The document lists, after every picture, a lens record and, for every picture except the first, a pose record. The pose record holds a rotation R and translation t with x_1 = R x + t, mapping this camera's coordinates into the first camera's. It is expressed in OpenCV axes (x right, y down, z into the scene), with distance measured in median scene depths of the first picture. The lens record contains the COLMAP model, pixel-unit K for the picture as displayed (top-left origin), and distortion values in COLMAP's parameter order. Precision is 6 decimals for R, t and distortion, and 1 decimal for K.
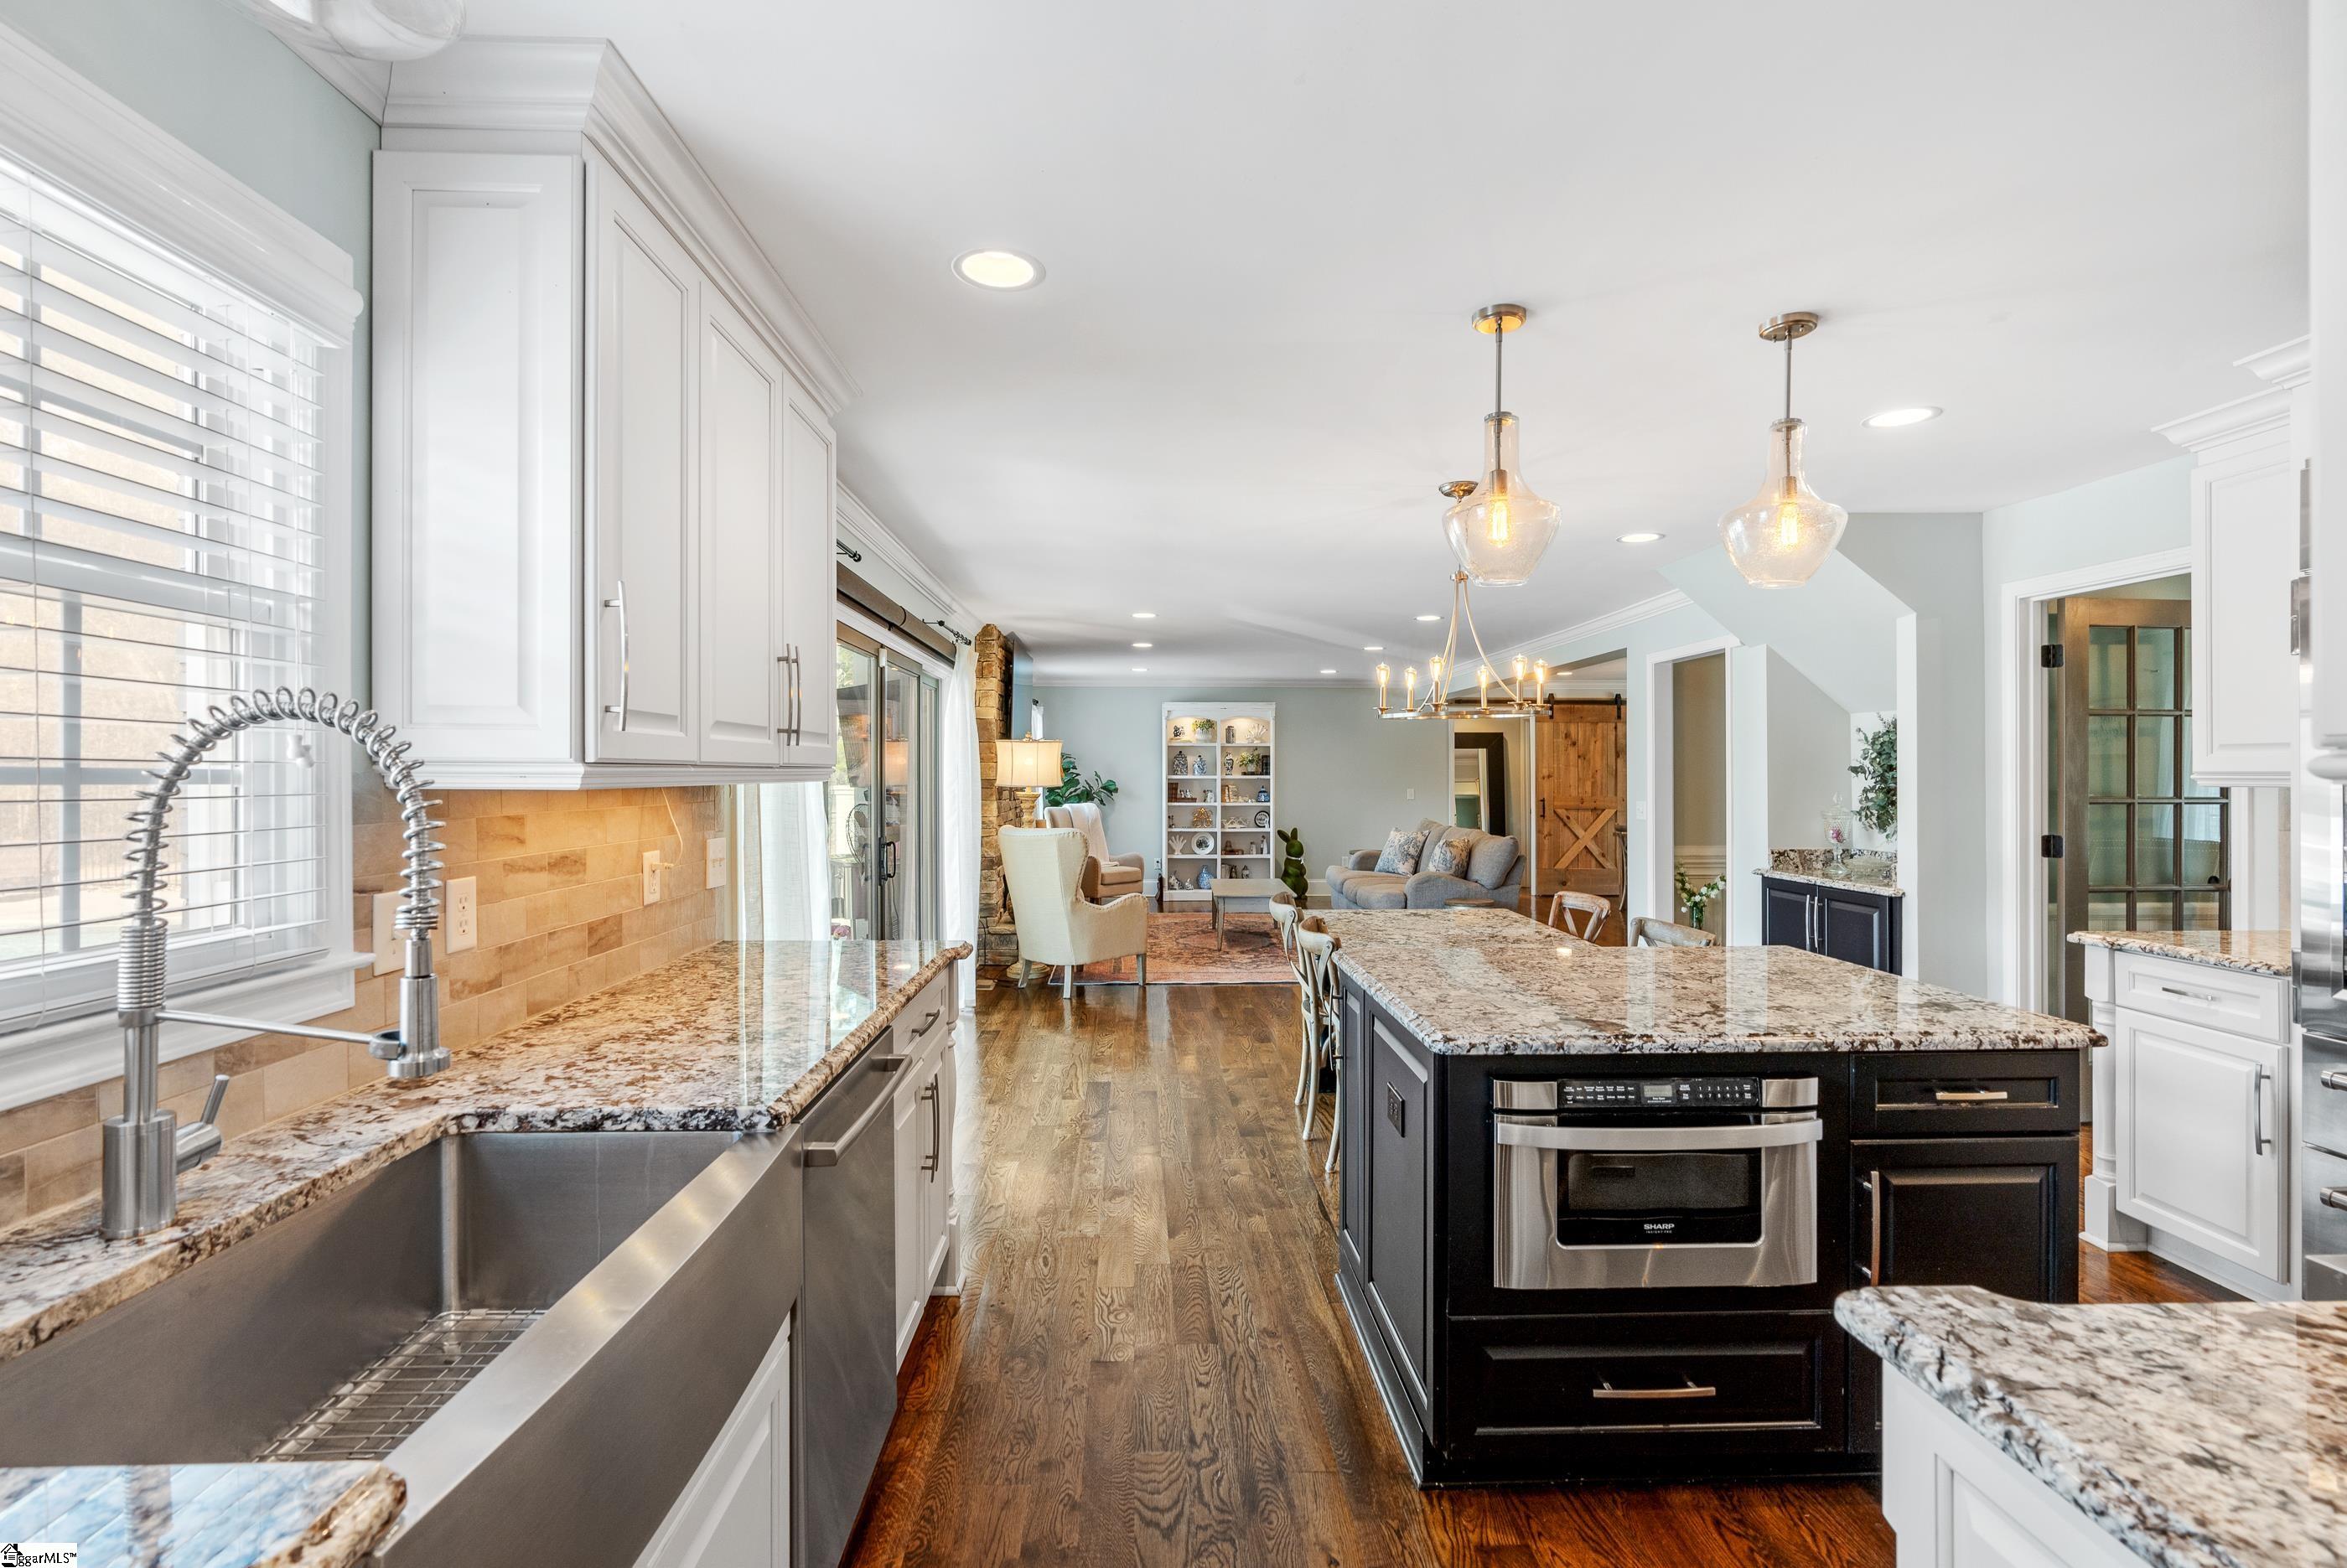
lens RADIAL K [[1080.4, 0, 1170.4], [0, 1080.4, 788.5], [0, 0, 1]] dist [-0.004280, 0.002532]
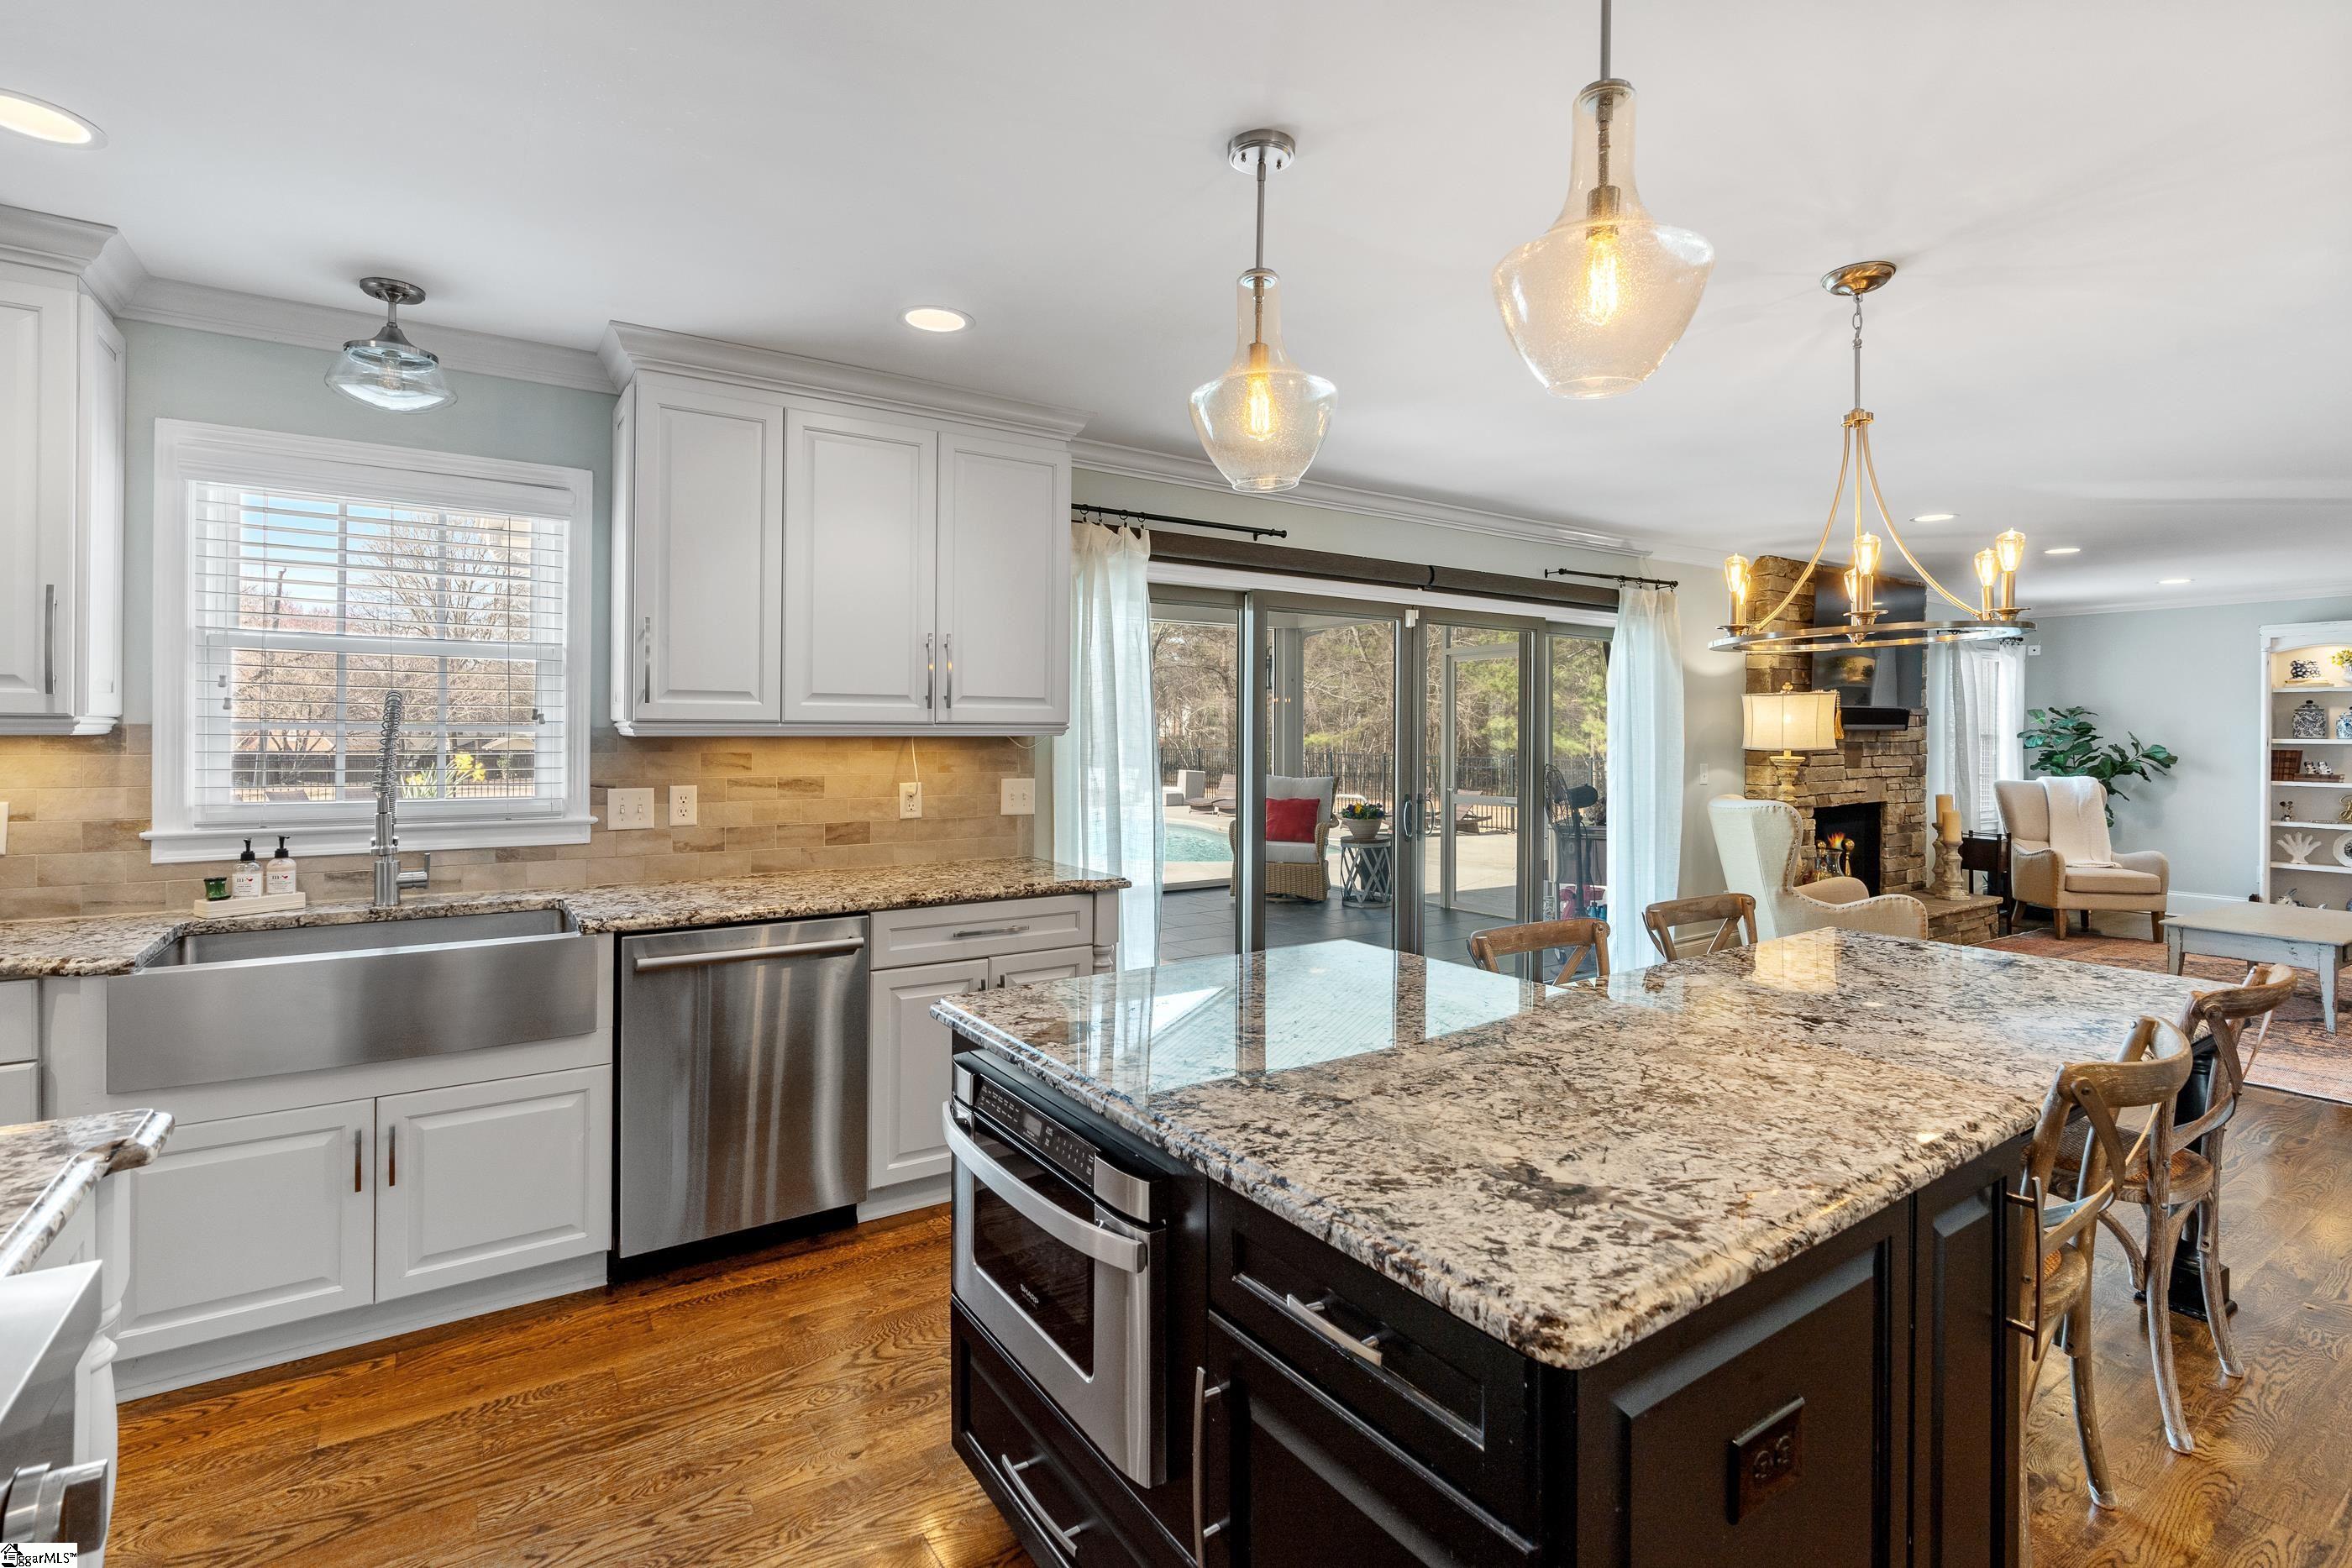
lens RADIAL K [[1082.7, 0, 1188.2], [0, 1082.7, 746.5], [0, 0, 1]] dist [-0.004280, 0.002532]
pose [[0.527577, 0.010735, -0.849439, 0.201220], [-0.014741, 0.999885, 0.003481, -0.000215], [0.849379, 0.010685, 0.527675, 0.114895]]
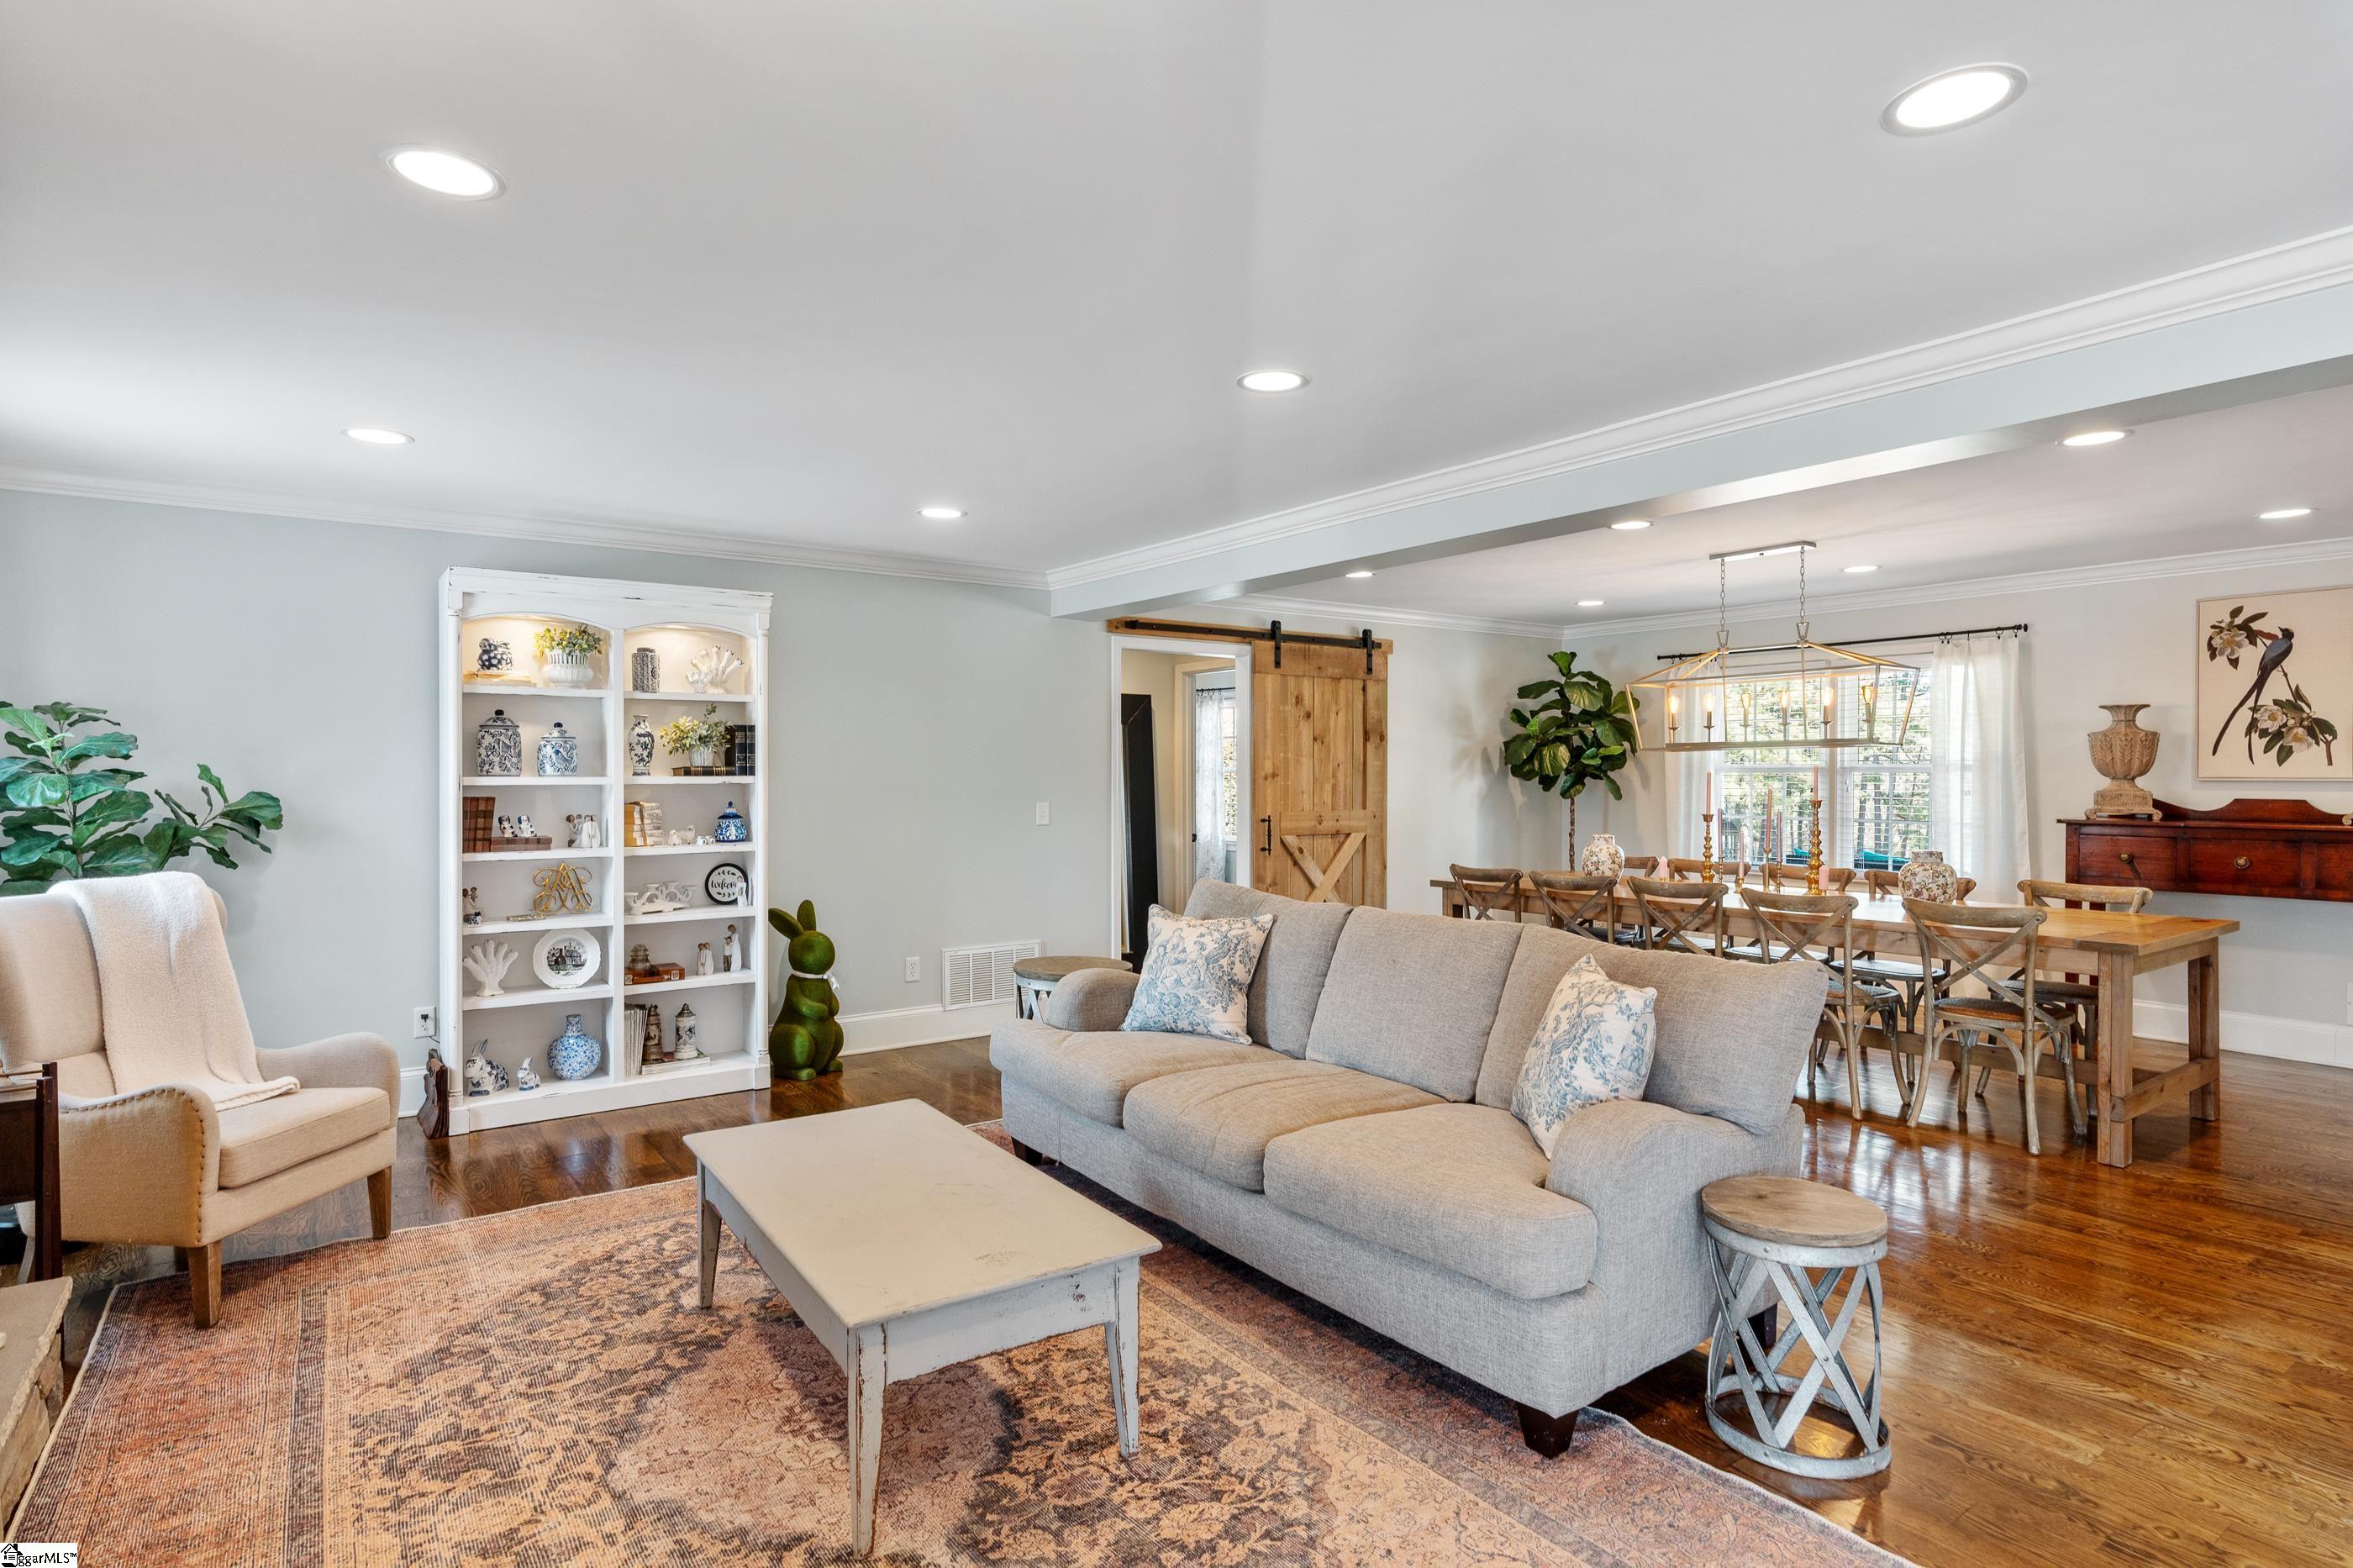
lens RADIAL K [[1237.1, 0, 1176.6], [0, 1237.1, 781.6], [0, 0, 1]] dist [-0.003726, -0.000322]
pose [[0.829689, -0.006603, 0.558187, -0.033644], [0.008868, 0.999960, -0.001353, -0.008007], [-0.558156, 0.006073, 0.829714, 0.531416]]
